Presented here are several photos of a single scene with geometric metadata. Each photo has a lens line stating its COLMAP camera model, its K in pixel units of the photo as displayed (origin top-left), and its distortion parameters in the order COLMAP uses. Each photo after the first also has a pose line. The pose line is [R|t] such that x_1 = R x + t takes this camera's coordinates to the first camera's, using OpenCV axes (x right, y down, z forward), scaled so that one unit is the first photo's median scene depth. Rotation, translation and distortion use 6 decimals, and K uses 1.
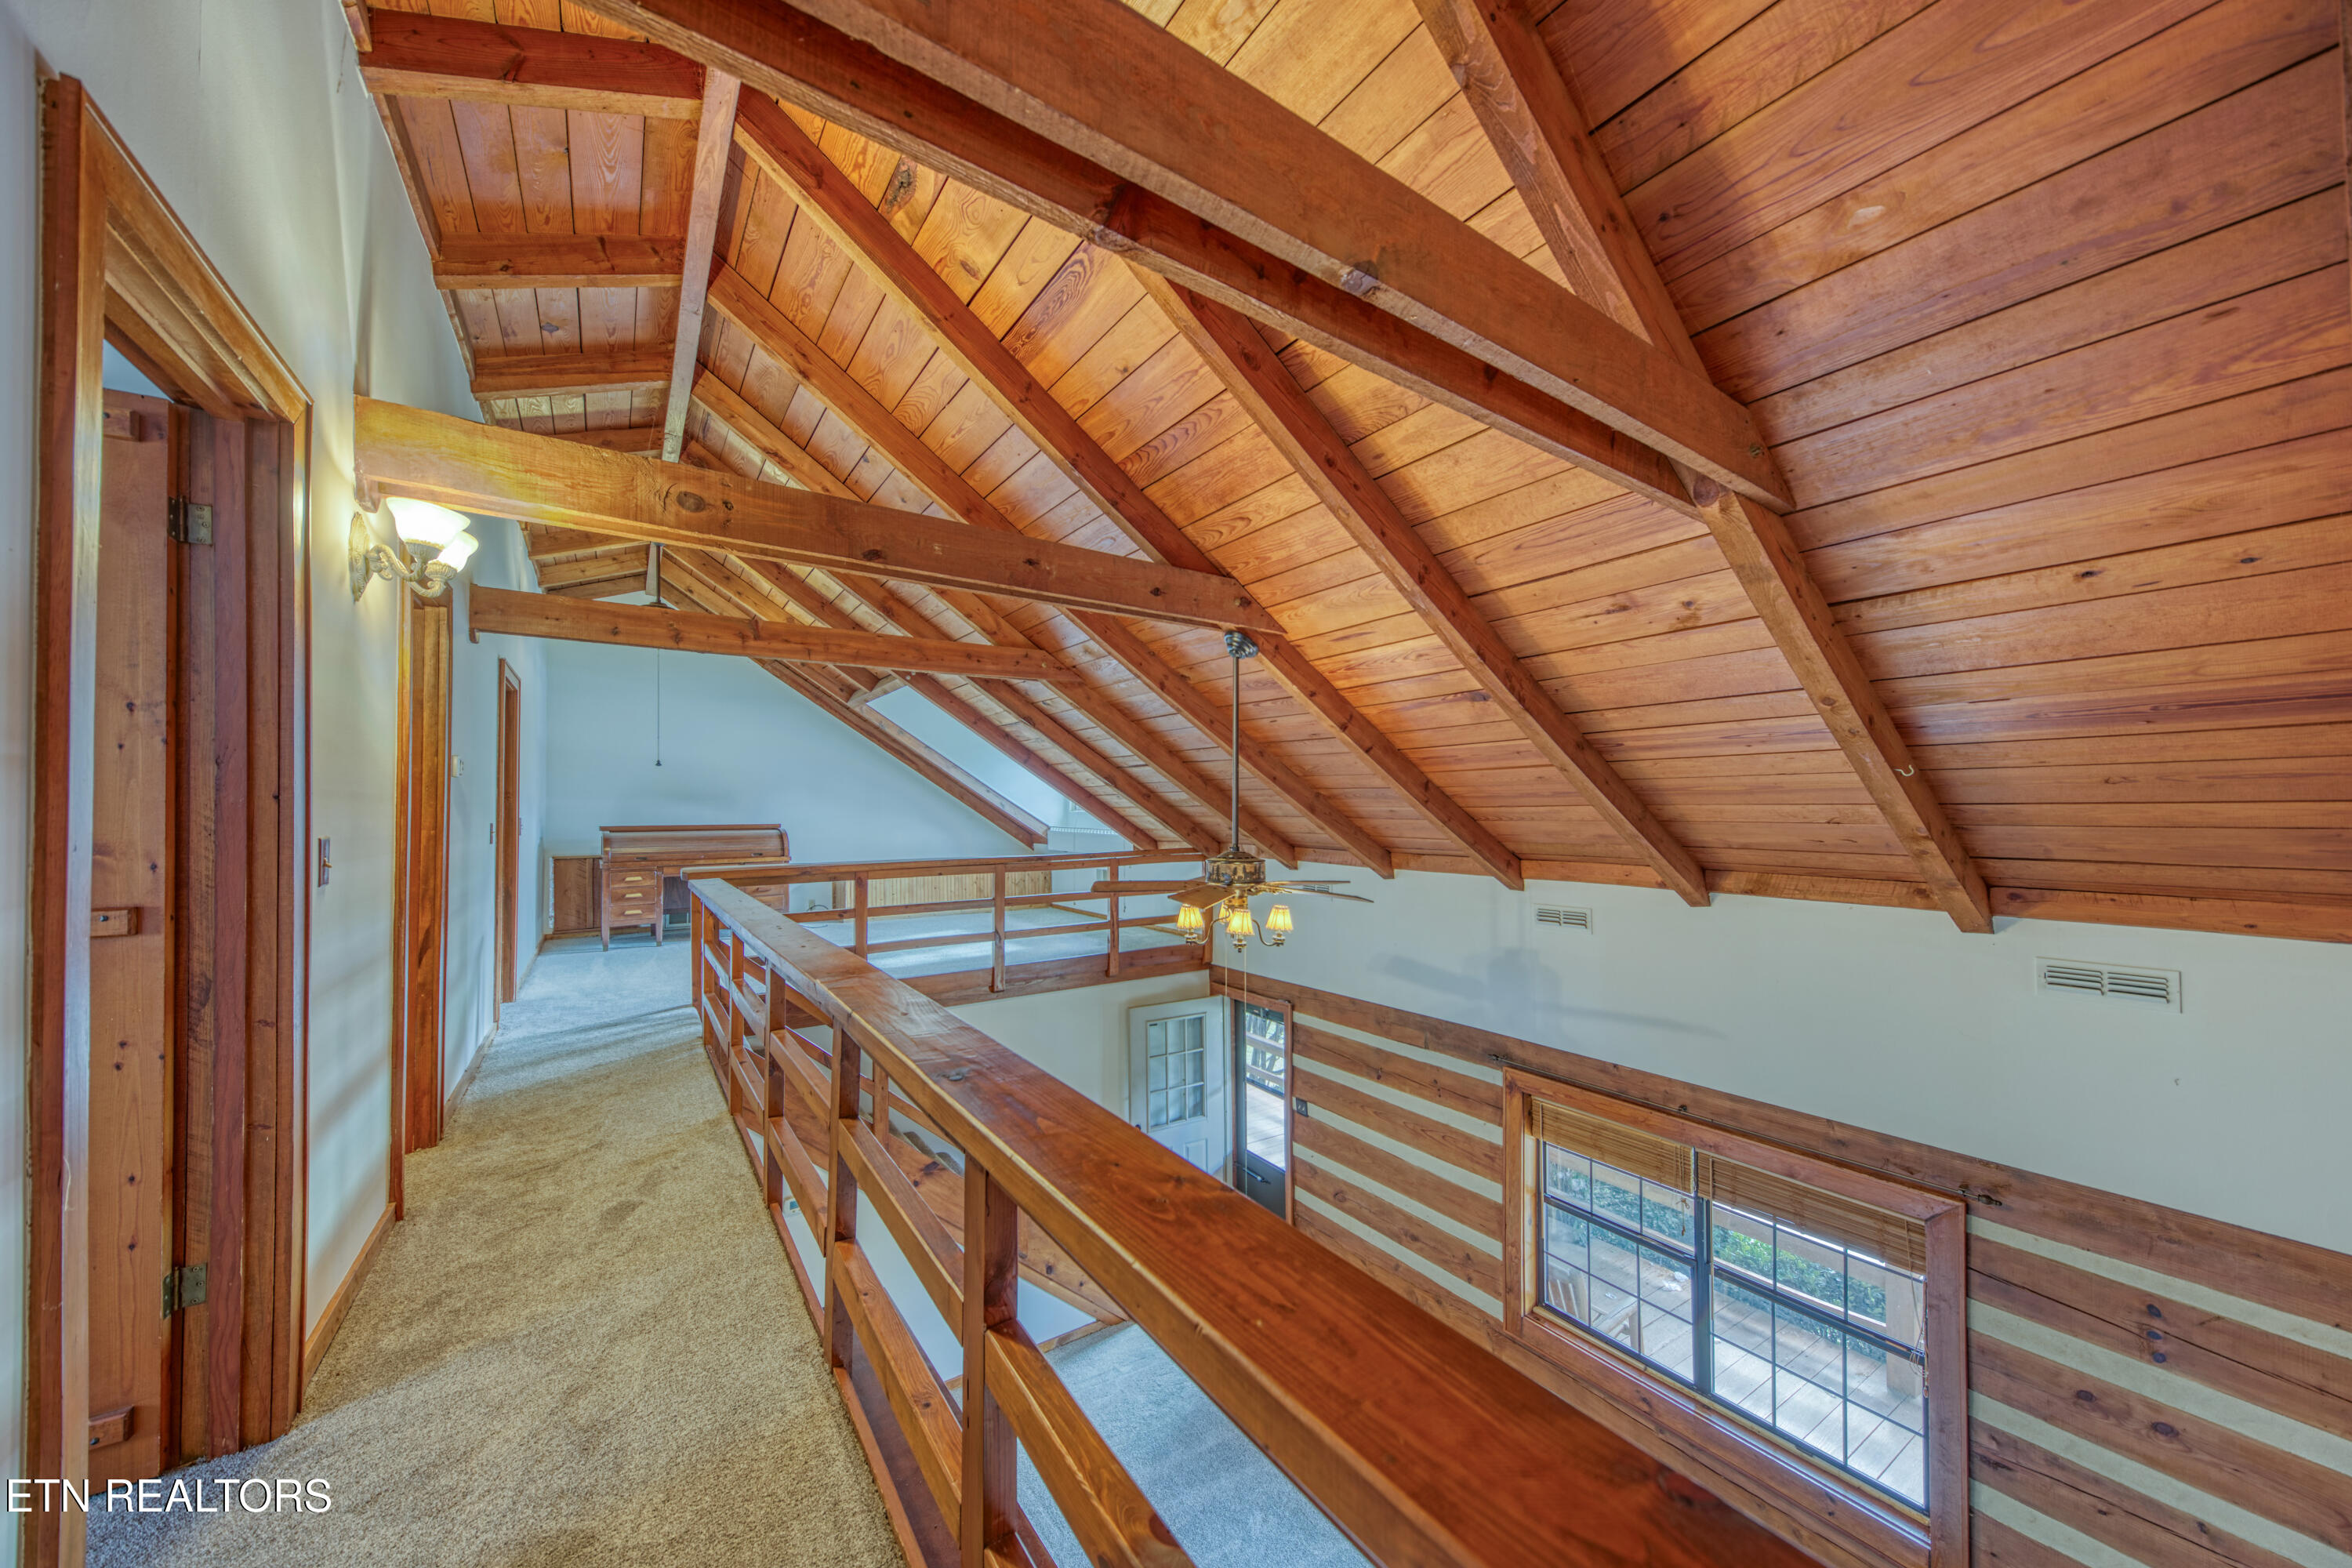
lens RADIAL K [[816.5, 0, 1154.7], [0, 816.5, 788.7], [0, 0, 1]] dist [0.001385, -0.000160]
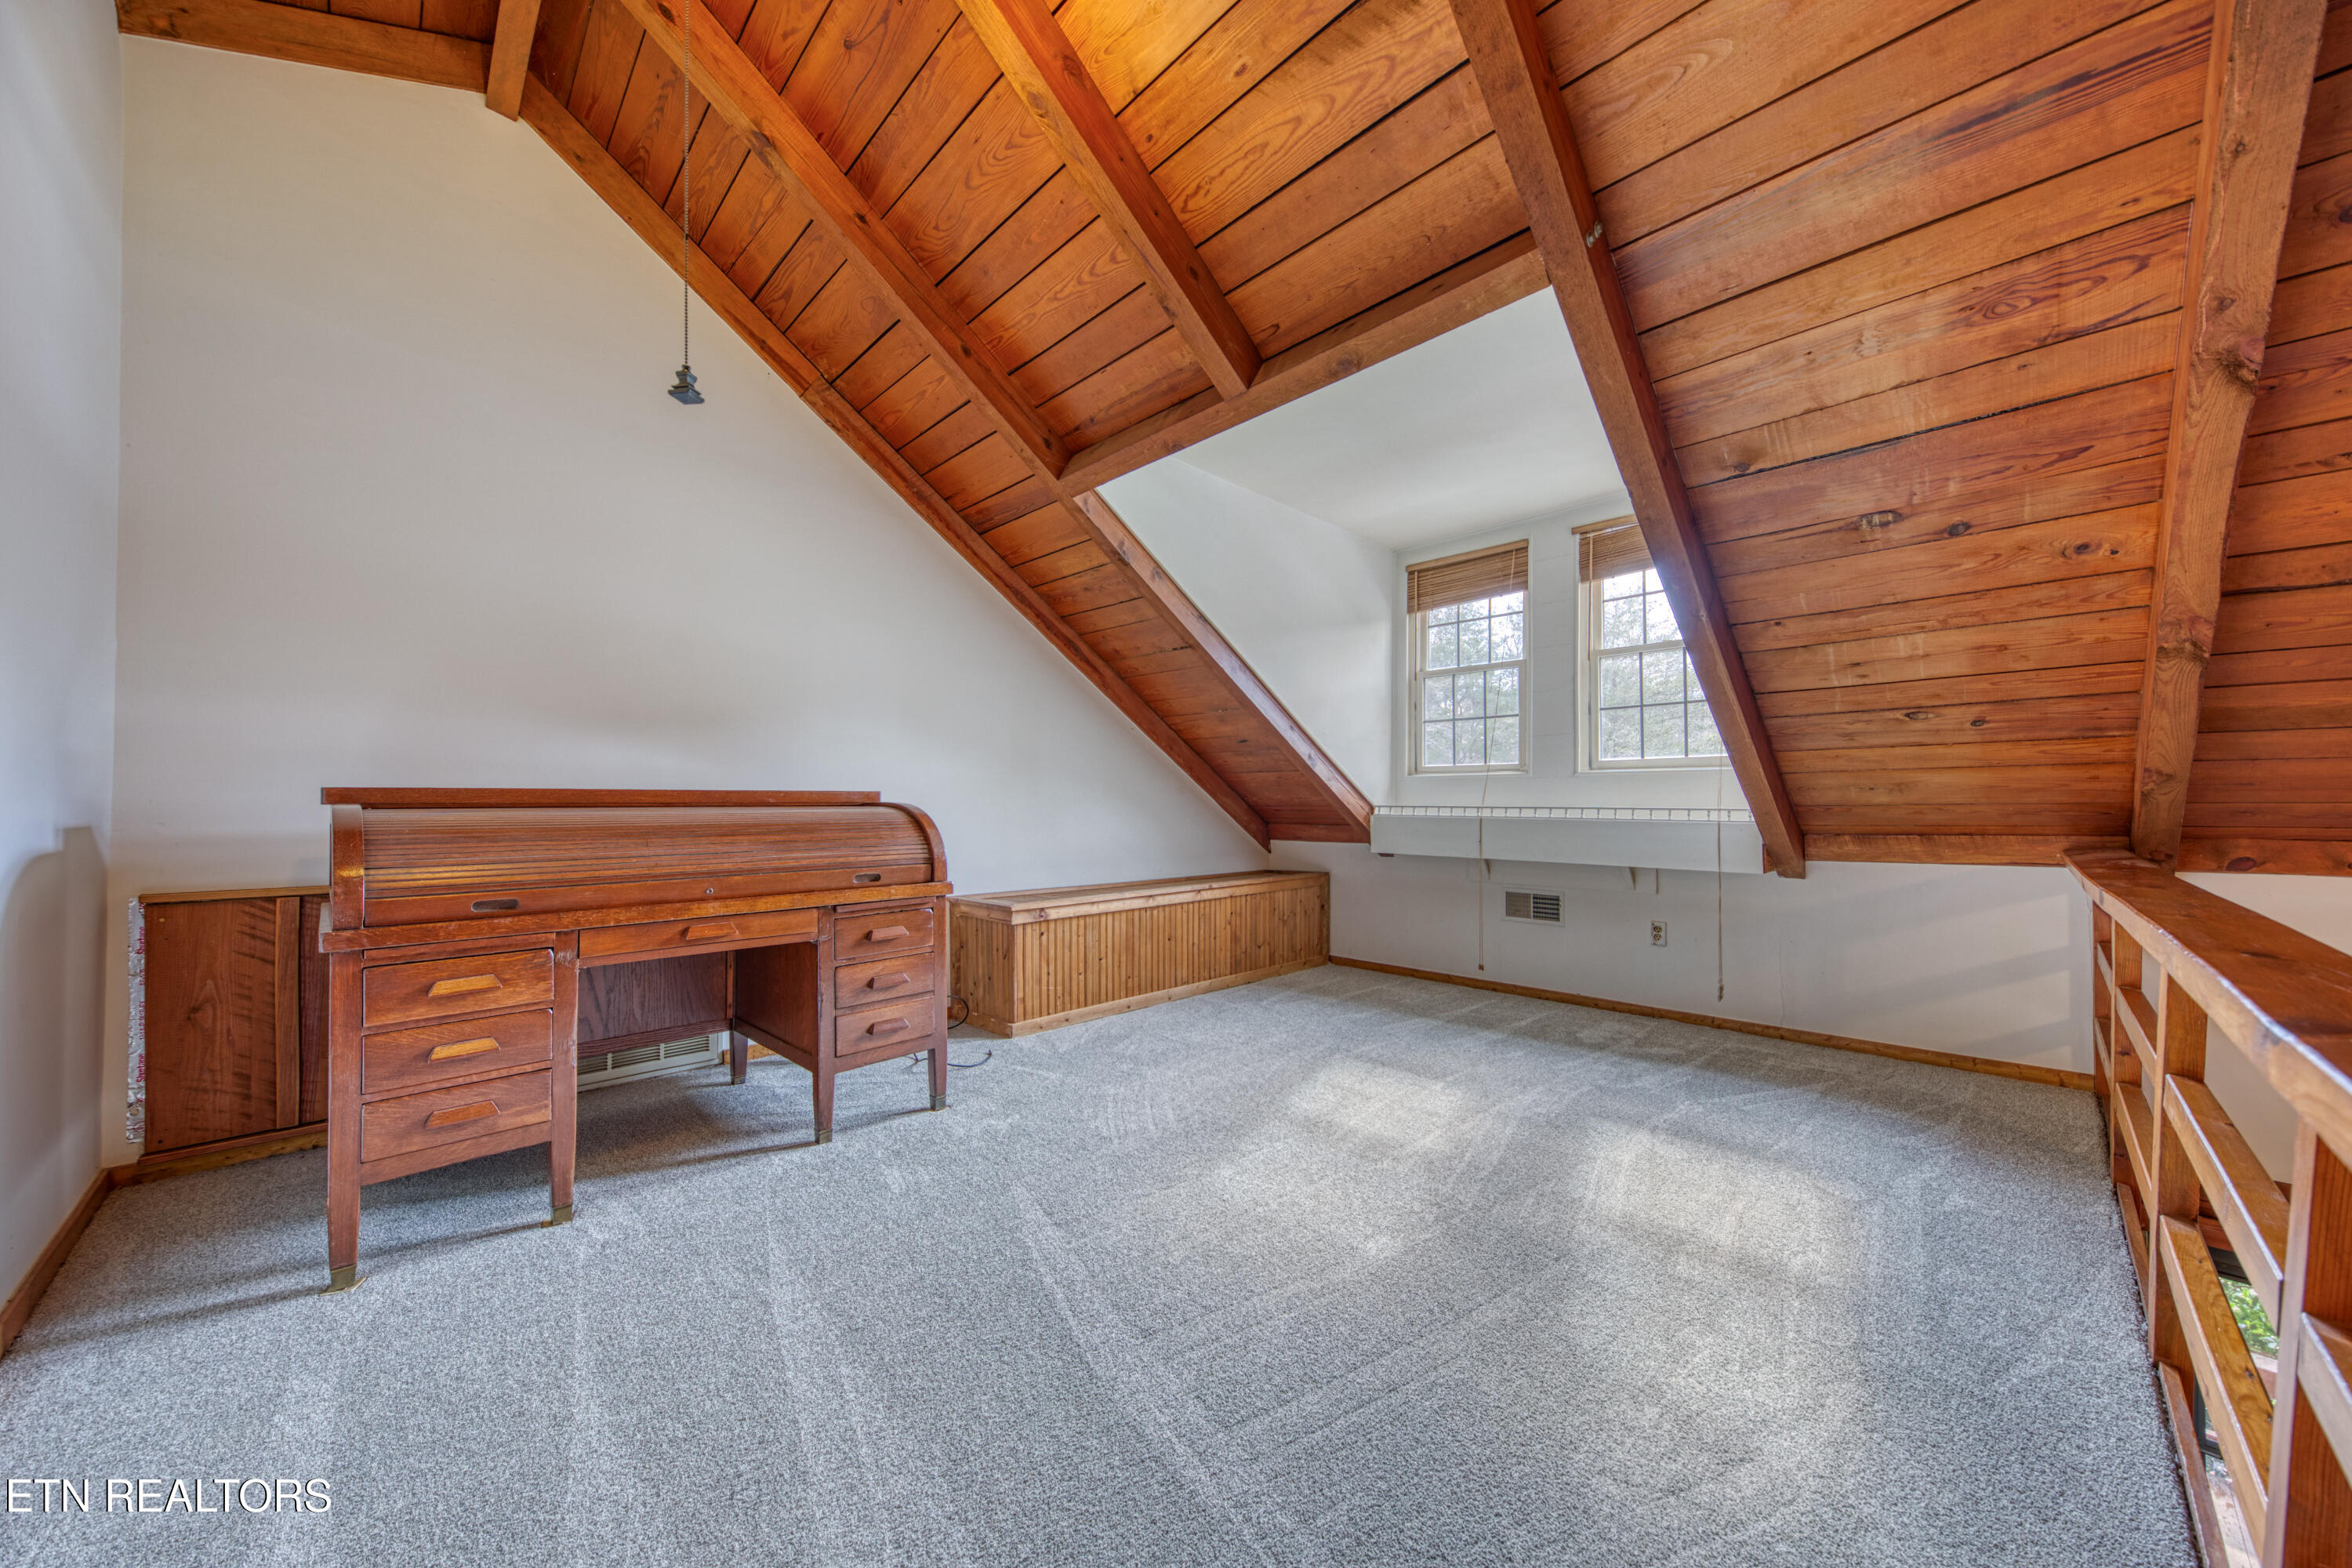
lens RADIAL K [[816.5, 0, 1132.0], [0, 816.5, 798.0], [0, 0, 1]] dist [0.001385, -0.000160]
pose [[0.988983, 0.005902, 0.147910, -0.438869], [-0.007454, 0.999923, 0.009939, 0.044388], [-0.147840, -0.010932, 0.988951, 0.671084]]
